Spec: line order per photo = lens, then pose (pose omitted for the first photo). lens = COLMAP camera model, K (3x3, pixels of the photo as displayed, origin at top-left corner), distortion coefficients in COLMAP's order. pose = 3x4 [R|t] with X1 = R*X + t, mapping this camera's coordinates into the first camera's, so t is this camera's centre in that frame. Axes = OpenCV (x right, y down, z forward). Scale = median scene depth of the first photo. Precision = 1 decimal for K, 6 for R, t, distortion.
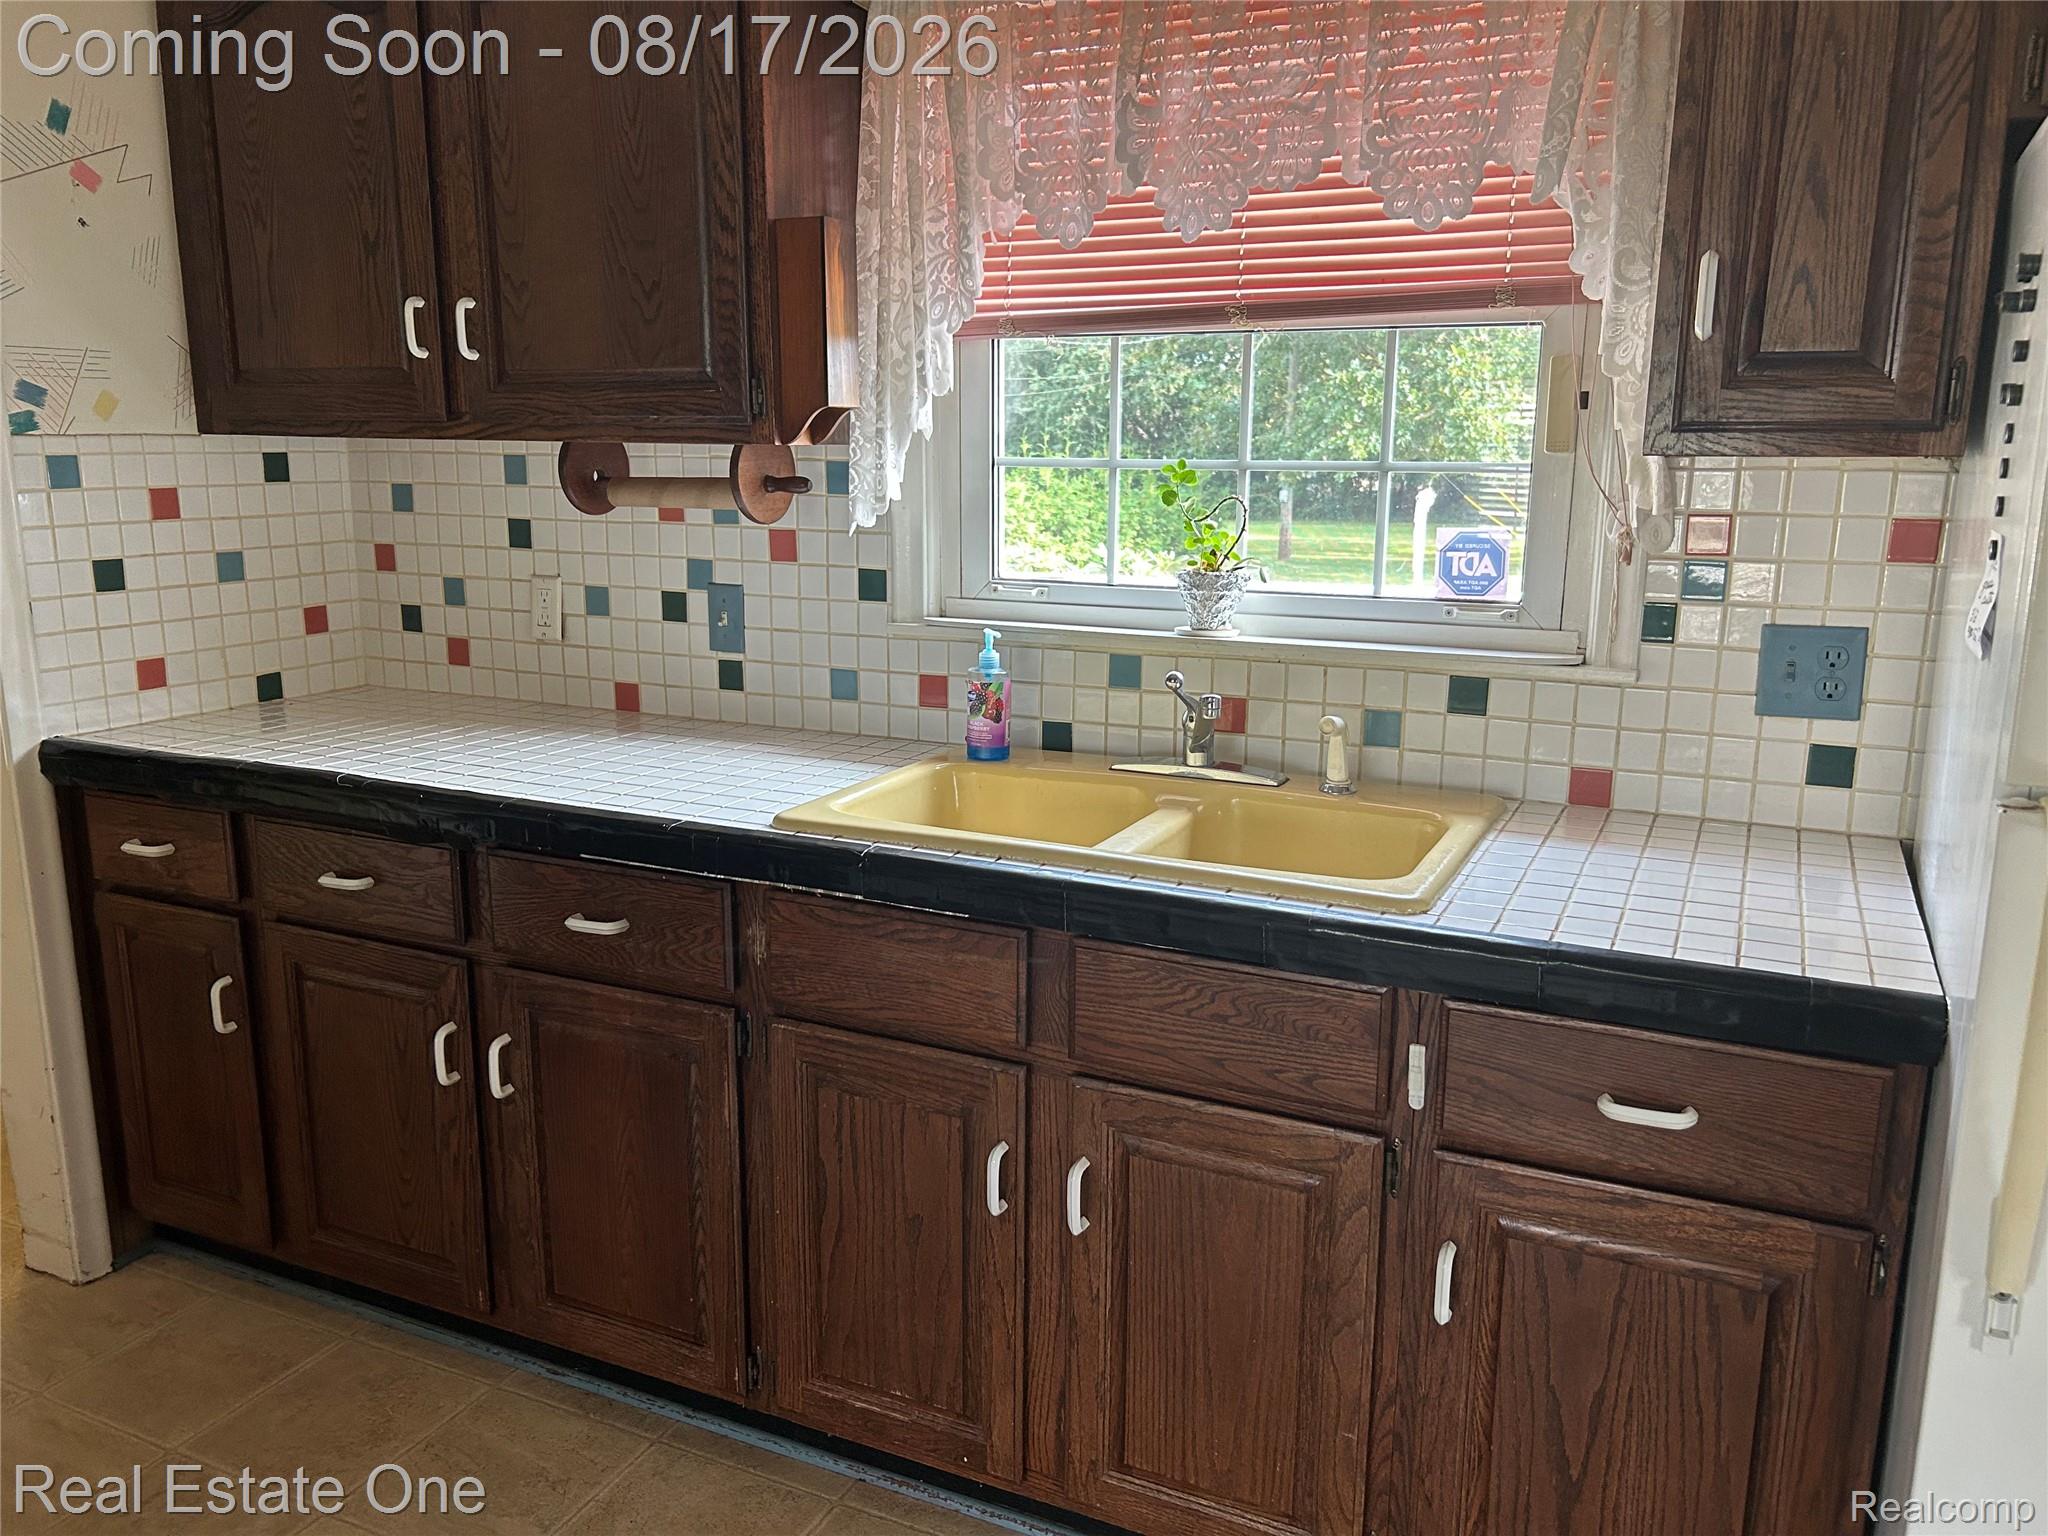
lens RADIAL K [[1562.8, 0, 1024.0], [0, 1562.8, 768.0], [0, 0, 1]] dist [0.000969, -0.001263]
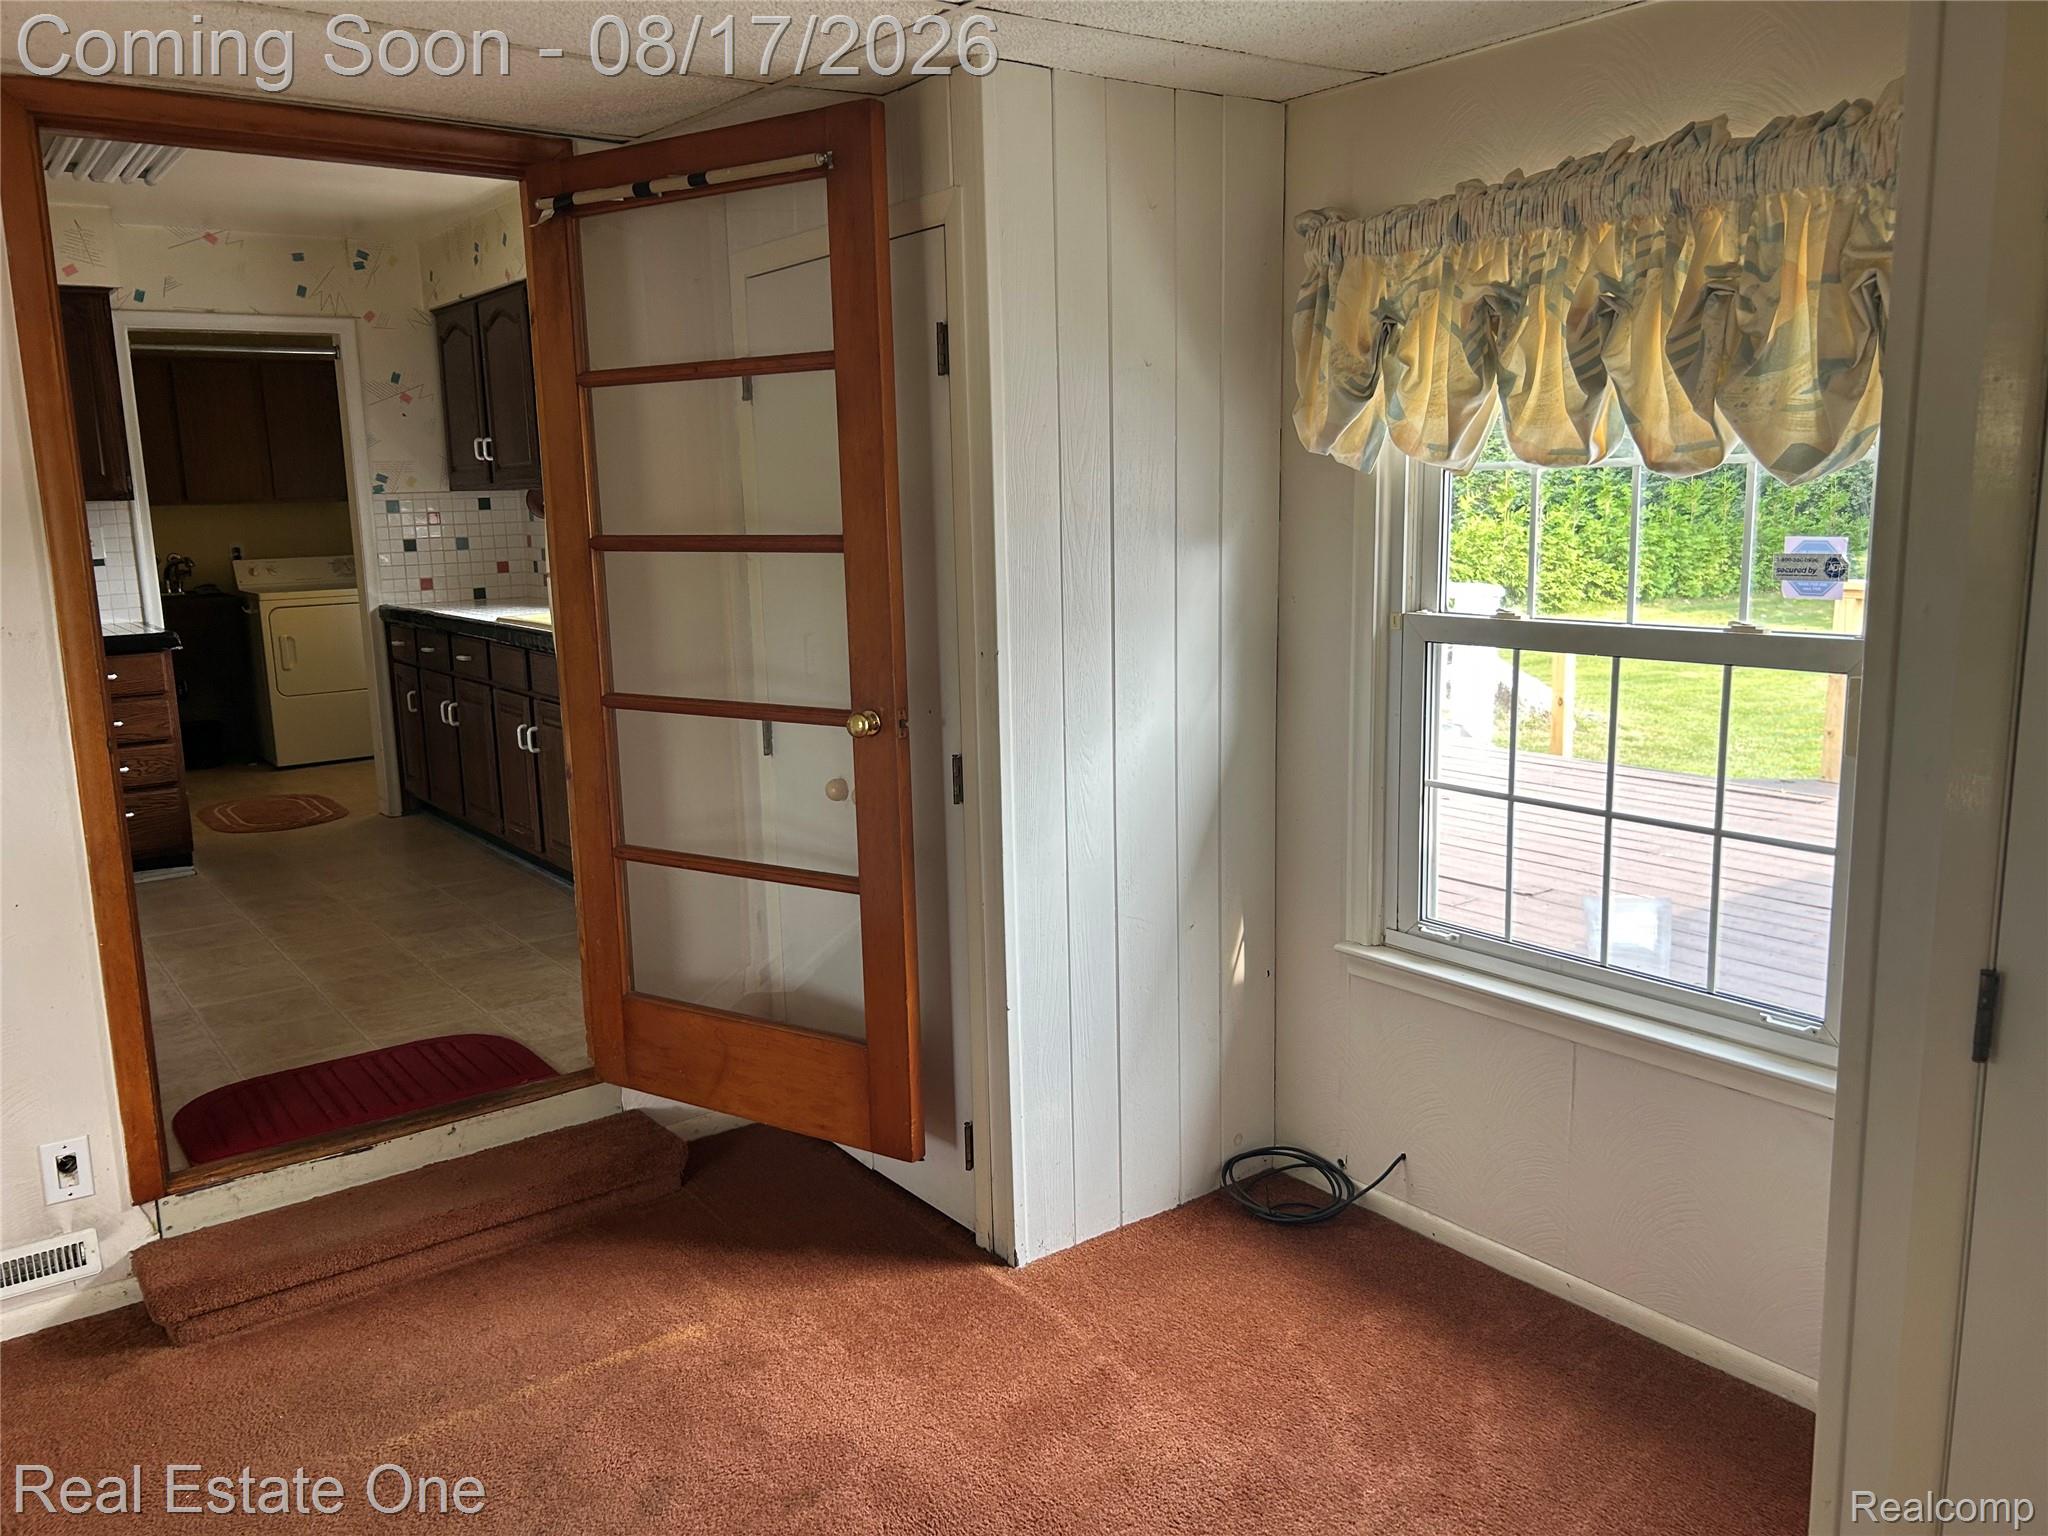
lens RADIAL K [[1562.8, 0, 1024.0], [0, 1562.8, 768.0], [0, 0, 1]] dist [0.000969, -0.001263]
pose [[0.886890, 0.064472, -0.457461, 1.524836], [-0.074275, 0.997232, -0.003455, 0.179333], [0.455972, 0.037042, 0.889223, -0.840685]]
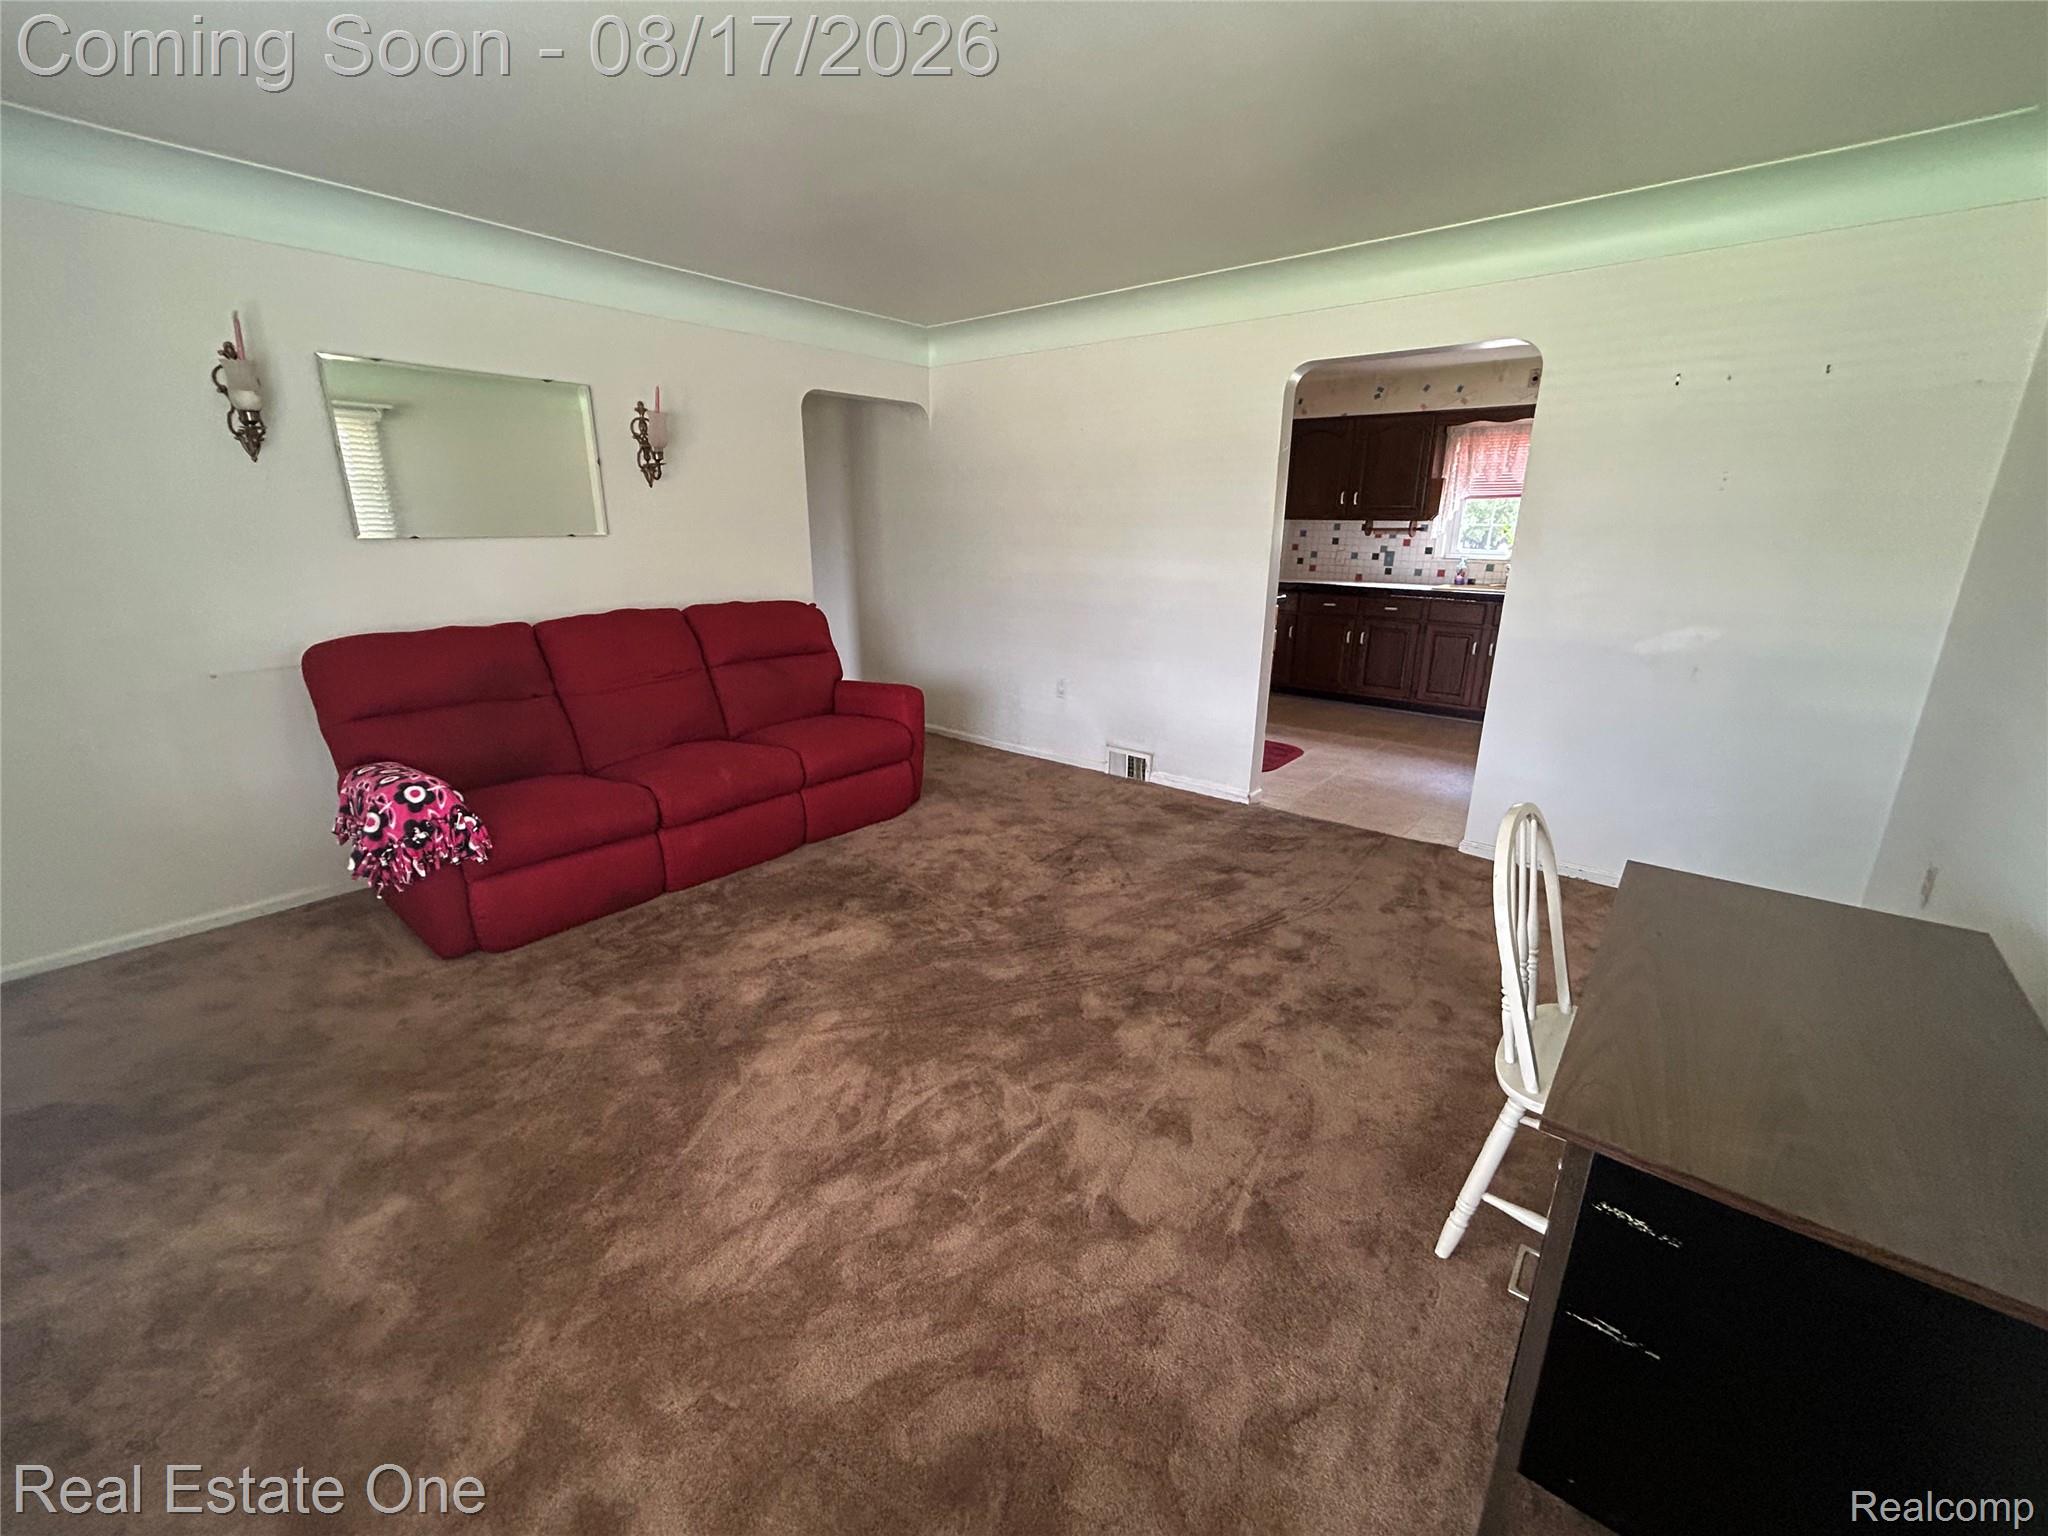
lens RADIAL K [[827.2, 0, 1024.0], [0, 827.2, 768.0], [0, 0, 1]] dist [-0.001073, -0.000412]
pose [[0.971189, 0.064412, -0.229440, -0.650469], [-0.044661, 0.994916, 0.090264, 0.358306], [0.234087, -0.077416, 0.969128, -1.736655]]
